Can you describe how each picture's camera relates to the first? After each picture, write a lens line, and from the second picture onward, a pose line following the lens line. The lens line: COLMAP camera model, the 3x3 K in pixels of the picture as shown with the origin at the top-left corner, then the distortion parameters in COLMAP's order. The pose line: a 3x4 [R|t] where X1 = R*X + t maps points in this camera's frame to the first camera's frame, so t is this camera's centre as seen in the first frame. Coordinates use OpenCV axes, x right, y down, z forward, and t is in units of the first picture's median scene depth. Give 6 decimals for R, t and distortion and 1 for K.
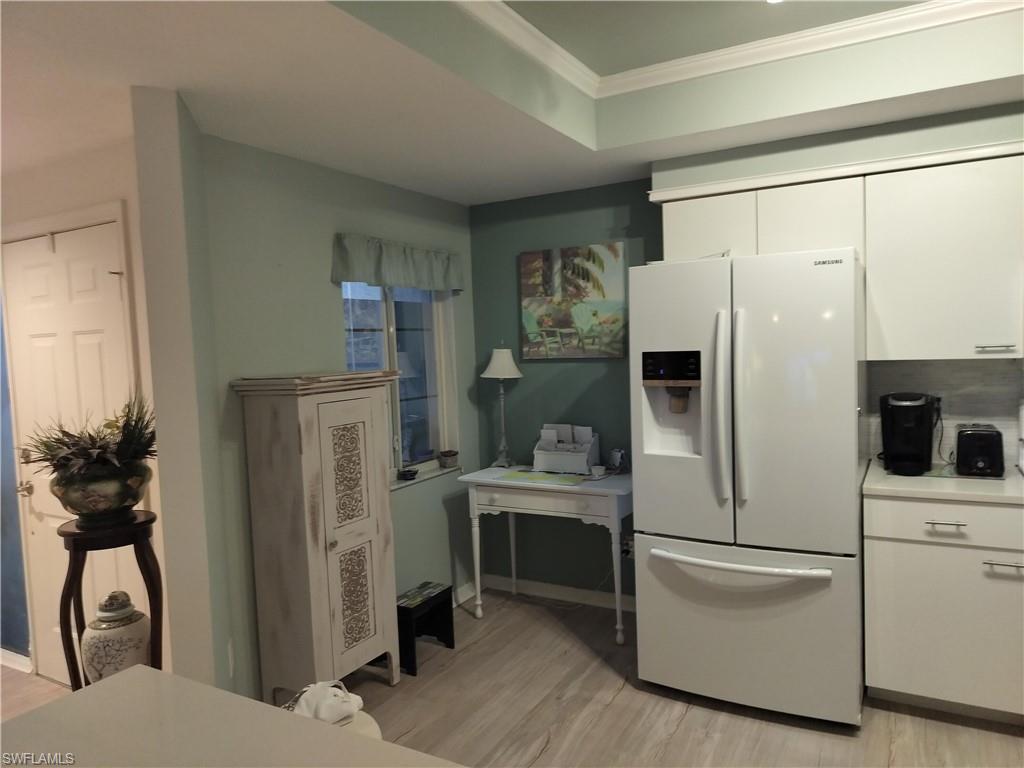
lens RADIAL K [[716.5, 0, 511.0], [0, 716.5, 386.0], [0, 0, 1]] dist [0.051004, -0.051032]
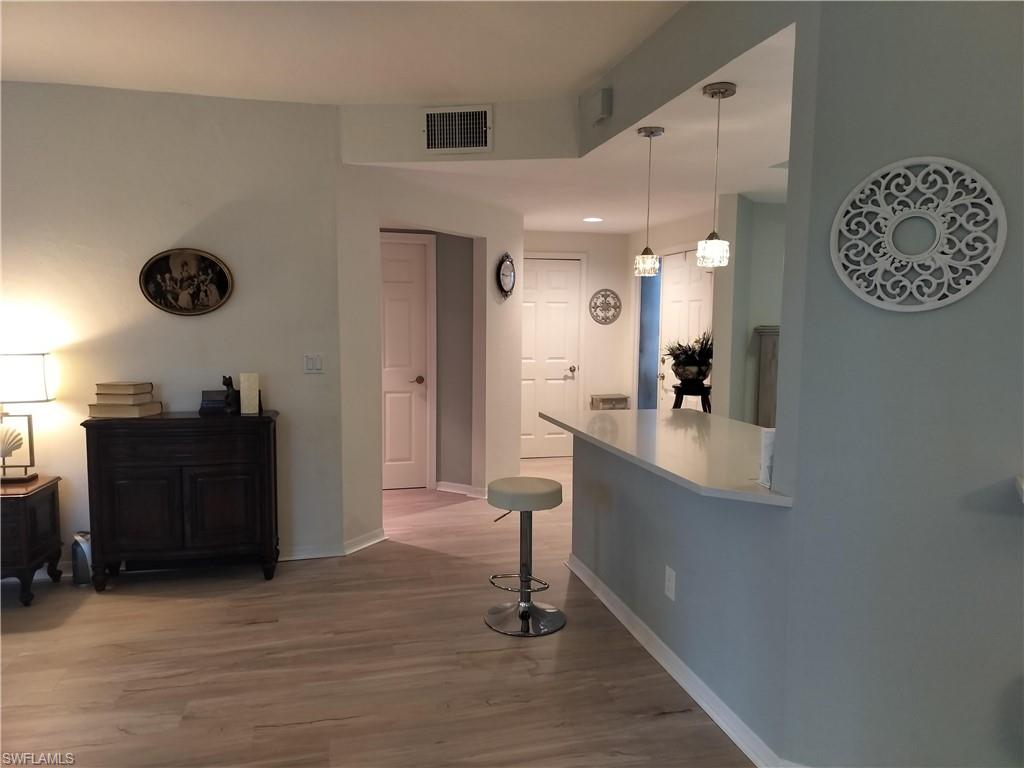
lens RADIAL K [[711.4, 0, 512.0], [0, 711.4, 384.0], [0, 0, 1]] dist [0.097000, -0.107840]
pose [[0.694545, 0.109436, -0.711077, 0.570664], [-0.081486, 0.993969, 0.073381, 0.059039], [0.714820, 0.006976, 0.699274, -0.857462]]
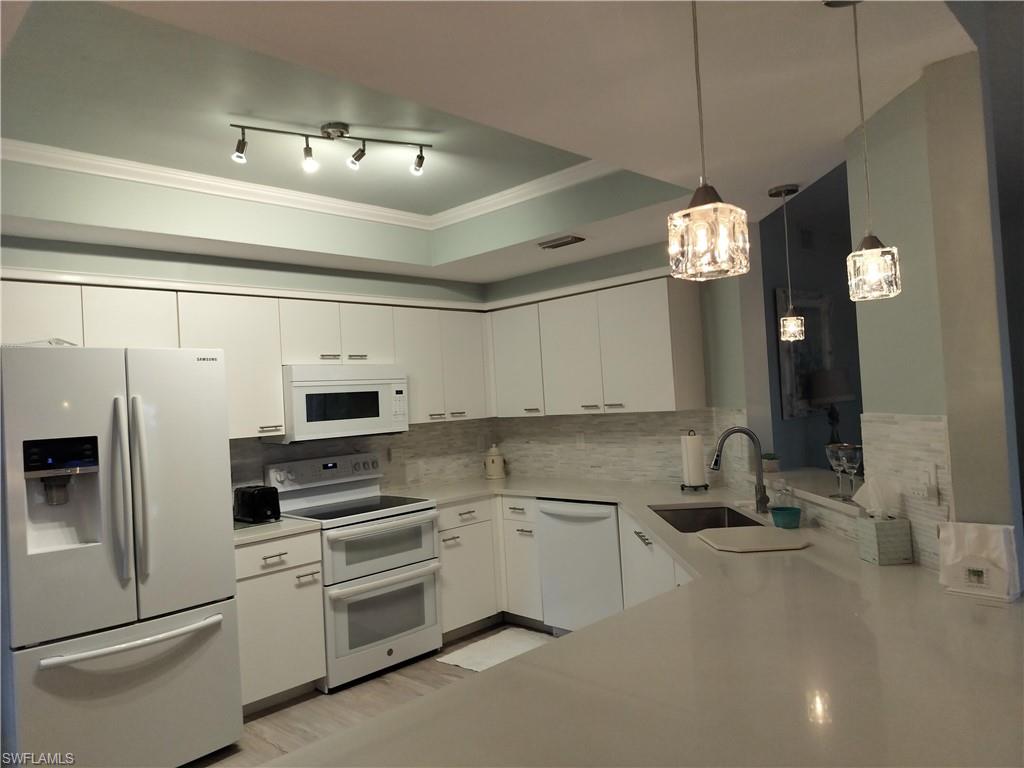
lens RADIAL K [[703.3, 0, 512.0], [0, 703.3, 384.0], [0, 0, 1]] dist [0.030031, 0.000111]
pose [[0.276570, 0.041283, 0.960107, -0.535267], [0.107863, 0.991430, -0.073700, 0.015047], [-0.954921, 0.123943, 0.269747, 0.168002]]
